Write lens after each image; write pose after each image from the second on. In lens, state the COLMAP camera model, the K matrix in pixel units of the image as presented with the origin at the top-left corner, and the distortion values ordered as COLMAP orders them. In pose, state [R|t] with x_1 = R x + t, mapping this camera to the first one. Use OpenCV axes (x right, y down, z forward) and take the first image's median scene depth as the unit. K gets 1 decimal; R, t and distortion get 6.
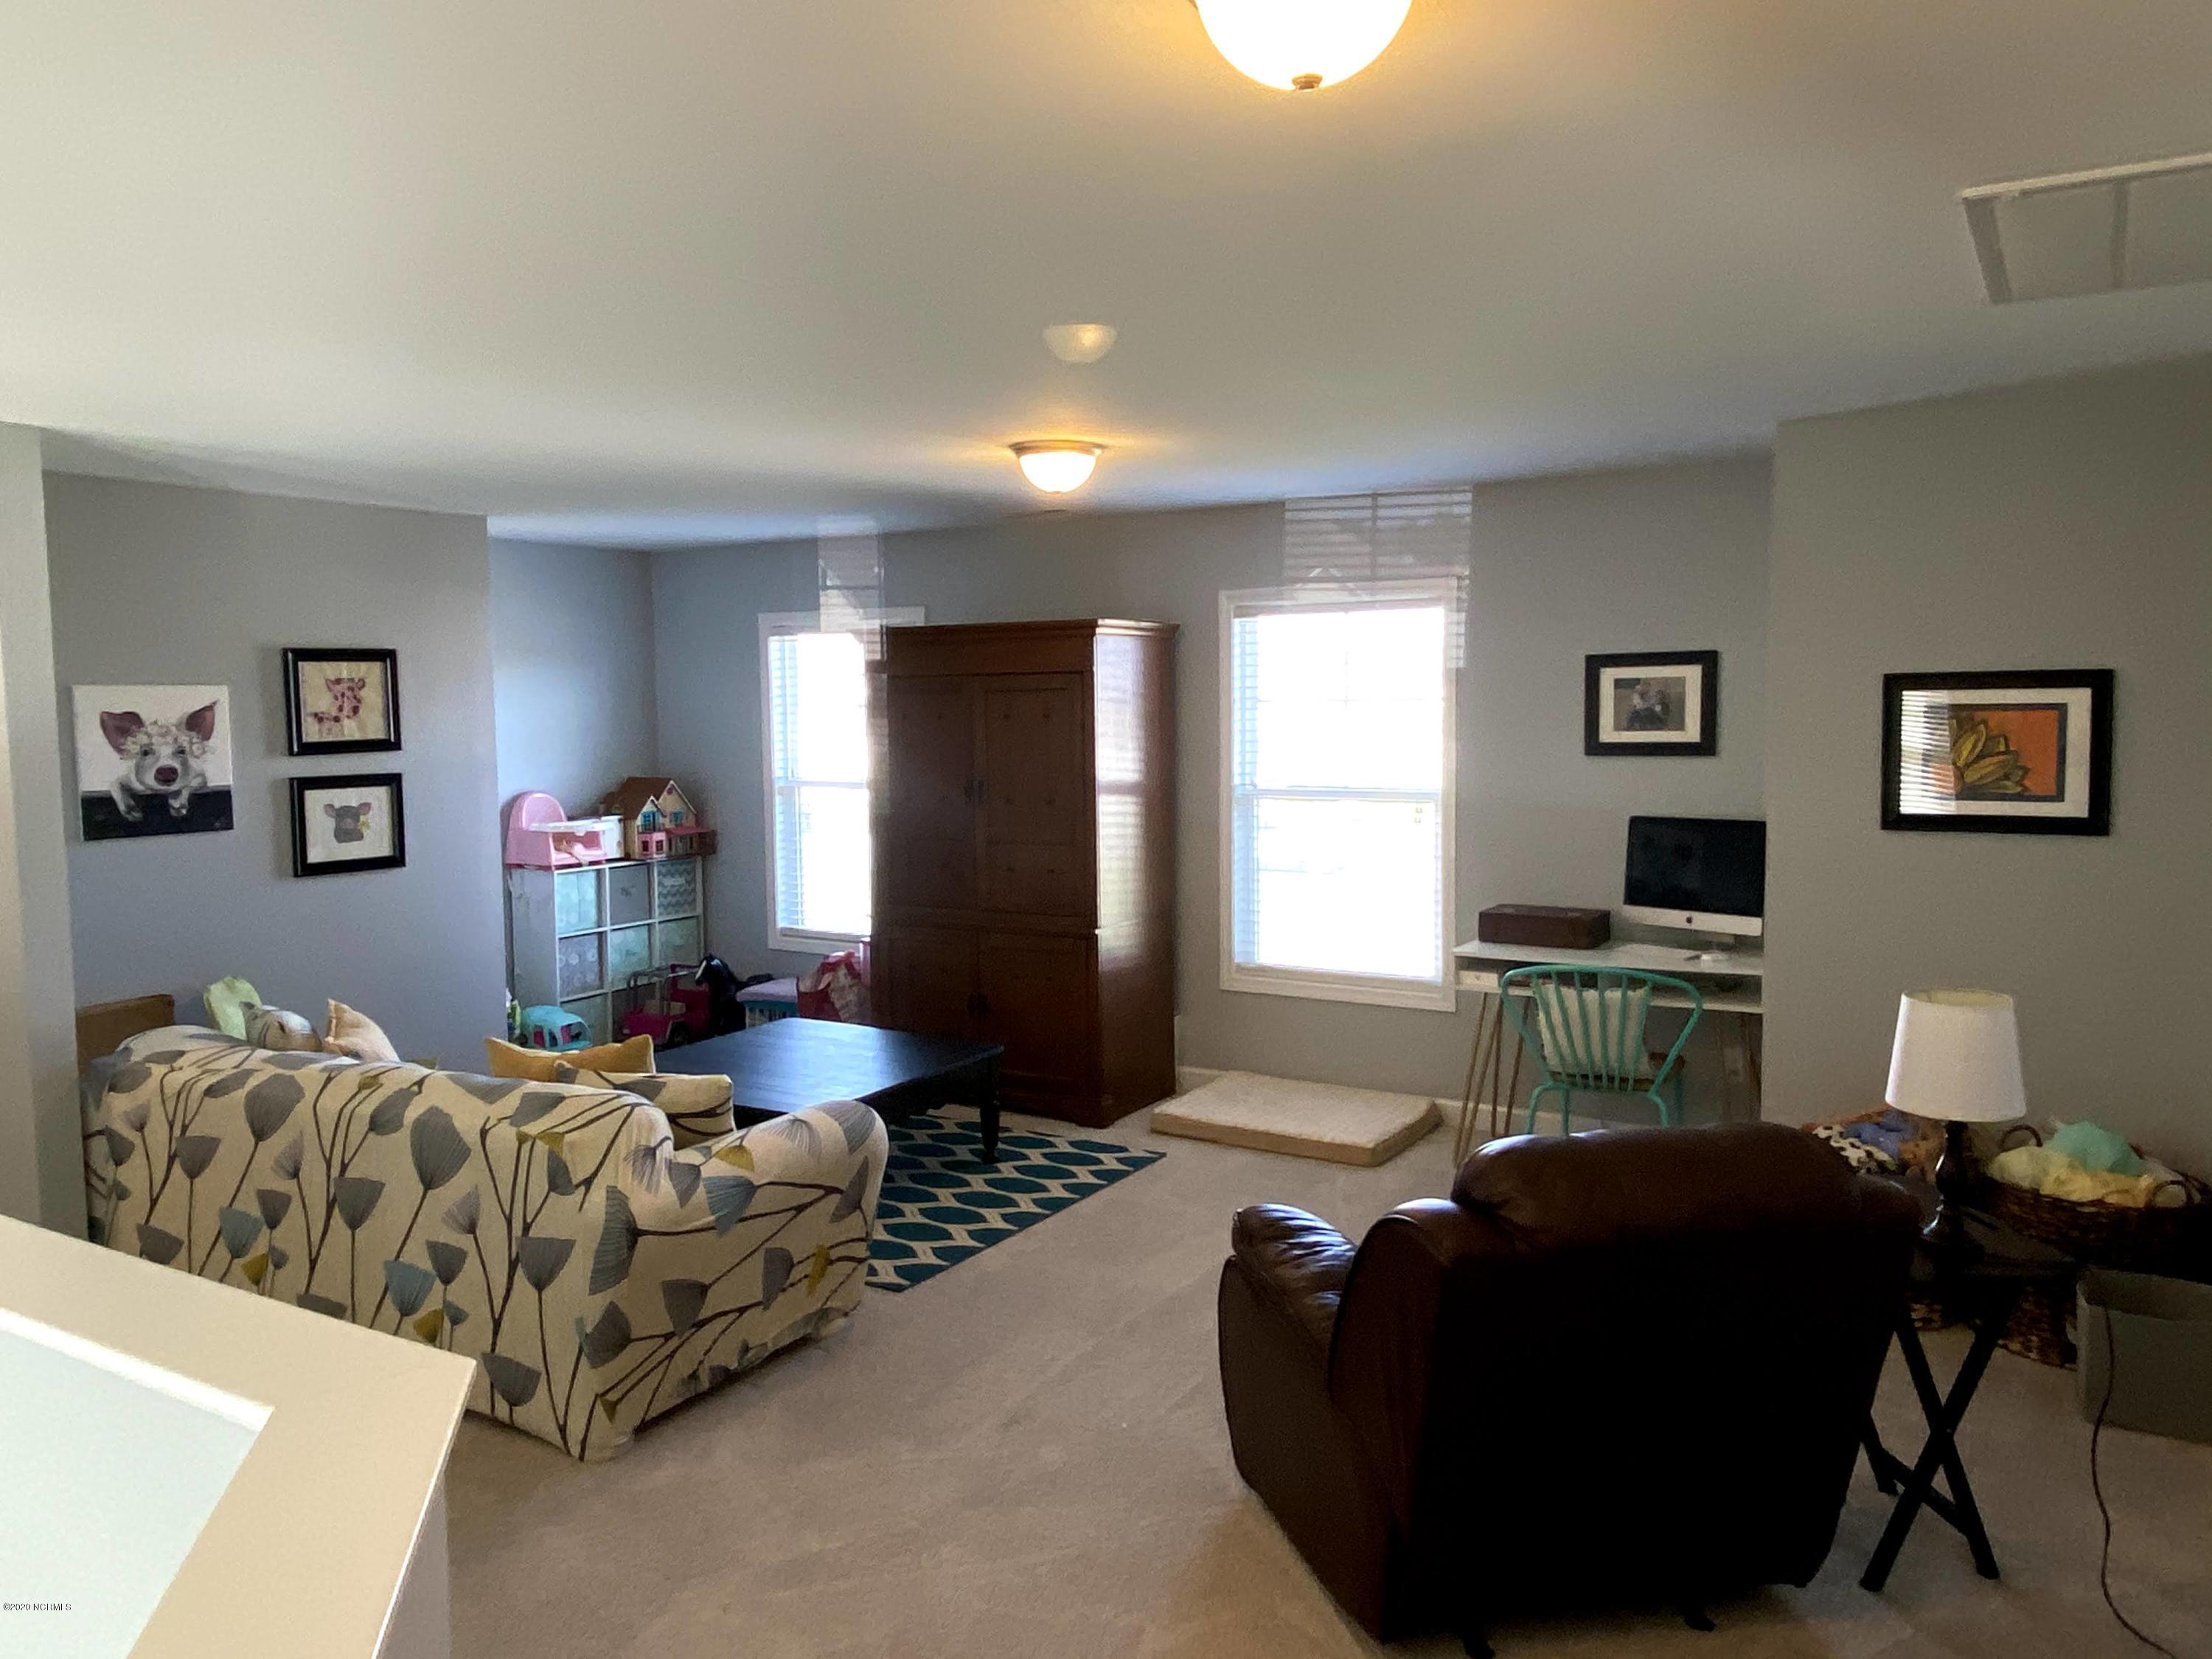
lens RADIAL K [[1620.8, 0, 1106.0], [0, 1620.8, 829.5], [0, 0, 1]] dist [0.002042, 0.000478]
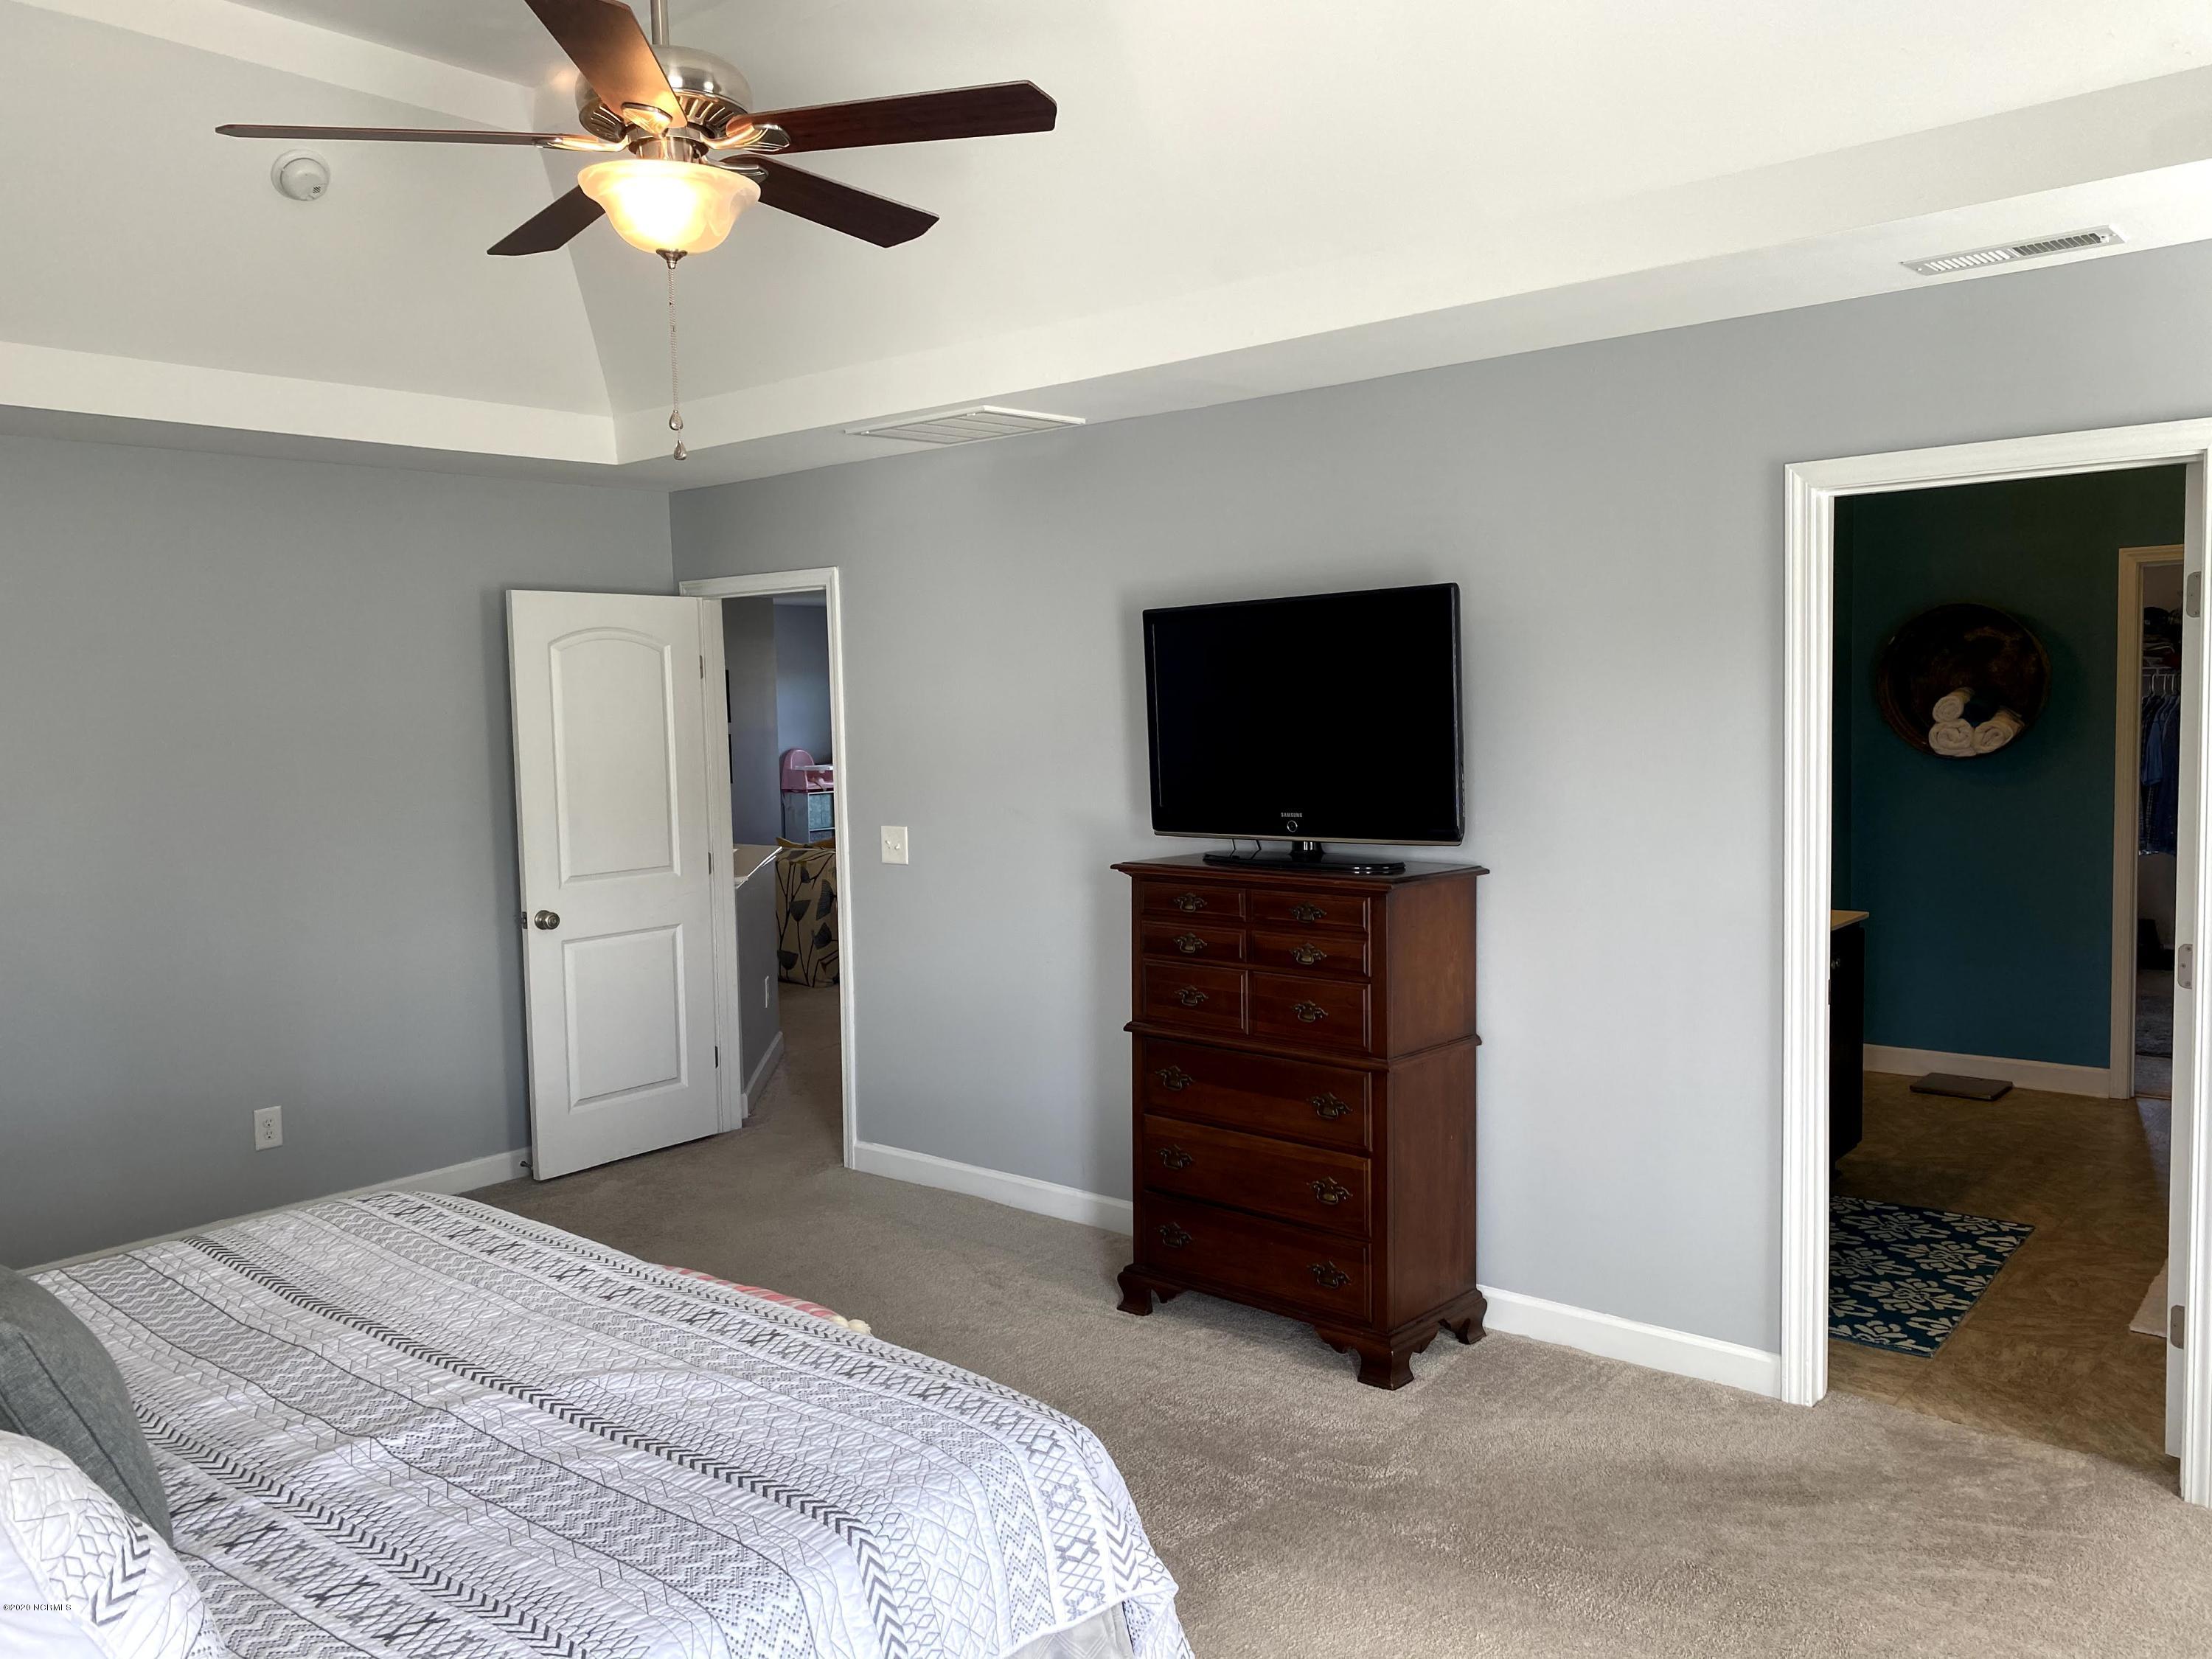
lens RADIAL K [[1670.1, 0, 1106.0], [0, 1670.1, 829.5], [0, 0, 1]] dist [0.007180, -0.003978]
pose [[0.987370, -0.003980, -0.158383, 0.285251], [0.003433, 0.999987, -0.003726, 0.076123], [0.158396, 0.003135, 0.987371, -0.793164]]
